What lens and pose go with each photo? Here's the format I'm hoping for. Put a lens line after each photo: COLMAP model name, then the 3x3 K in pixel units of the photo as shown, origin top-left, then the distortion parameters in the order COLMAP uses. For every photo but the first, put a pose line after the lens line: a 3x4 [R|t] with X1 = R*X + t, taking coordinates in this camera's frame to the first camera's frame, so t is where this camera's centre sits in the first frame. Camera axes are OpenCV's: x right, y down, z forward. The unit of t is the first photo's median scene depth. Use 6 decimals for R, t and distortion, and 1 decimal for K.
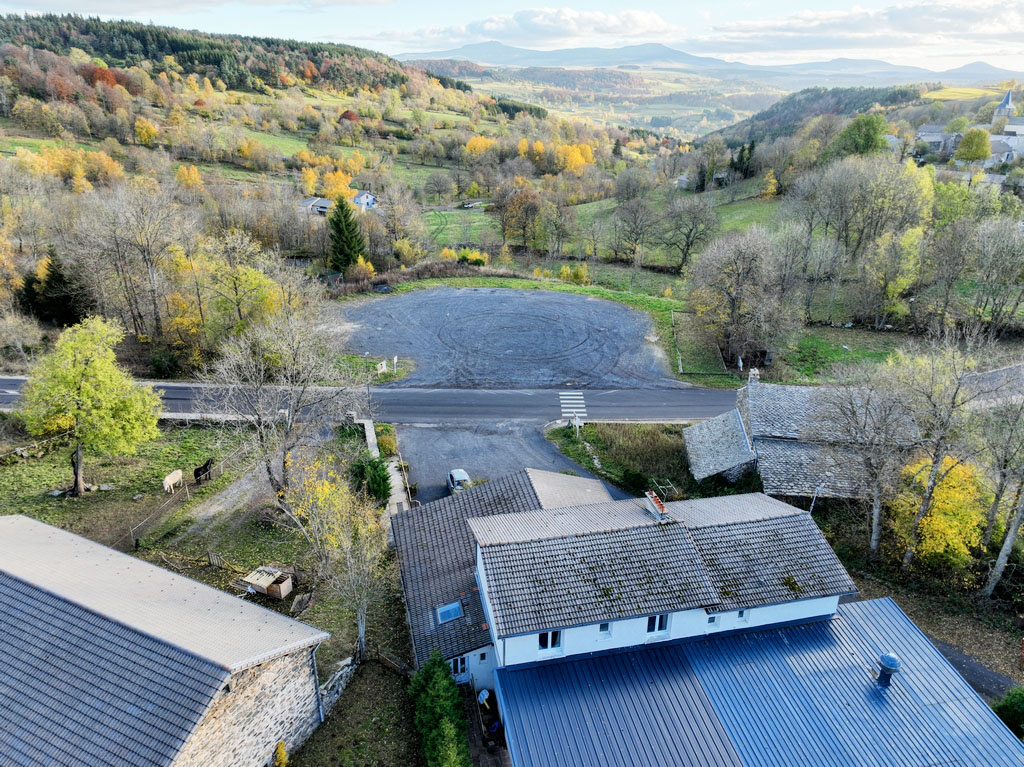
lens RADIAL K [[719.4, 0, 516.6], [0, 719.4, 382.7], [0, 0, 1]] dist [-0.001003, 0.017676]
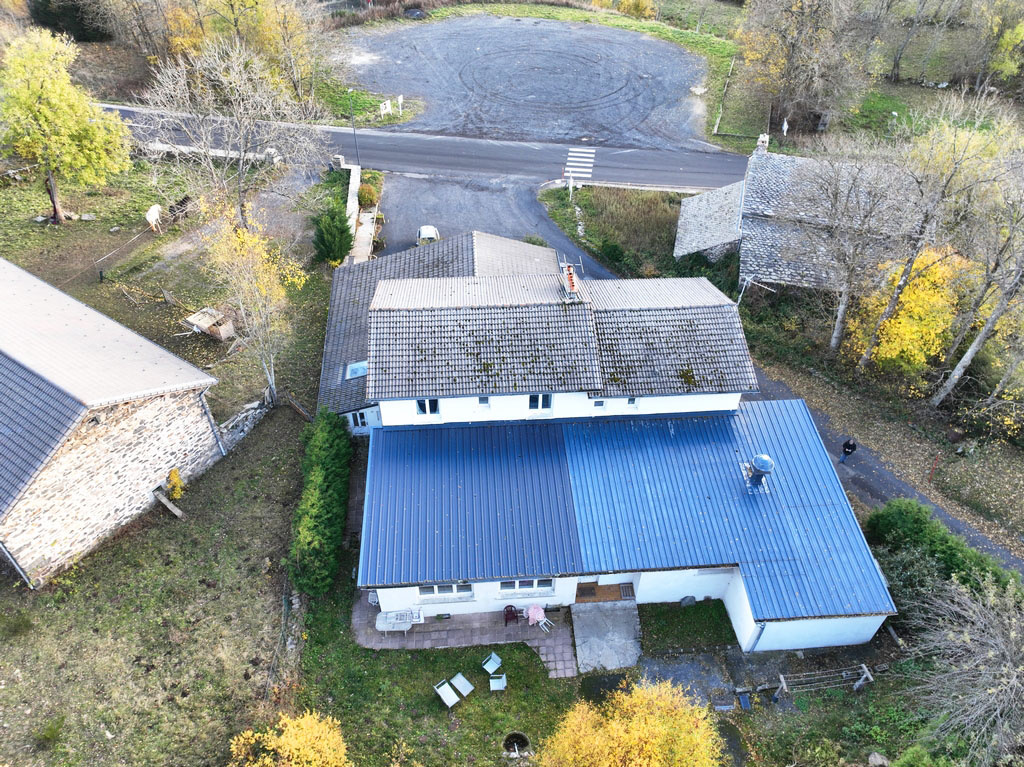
lens RADIAL K [[719.4, 0, 517.0], [0, 719.4, 381.7], [0, 0, 1]] dist [-0.001003, 0.017676]
pose [[0.989863, 0.097709, -0.103071, 0.107700], [-0.058187, 0.941034, 0.333270, -0.007474], [0.129557, -0.323894, 0.937181, 0.033060]]
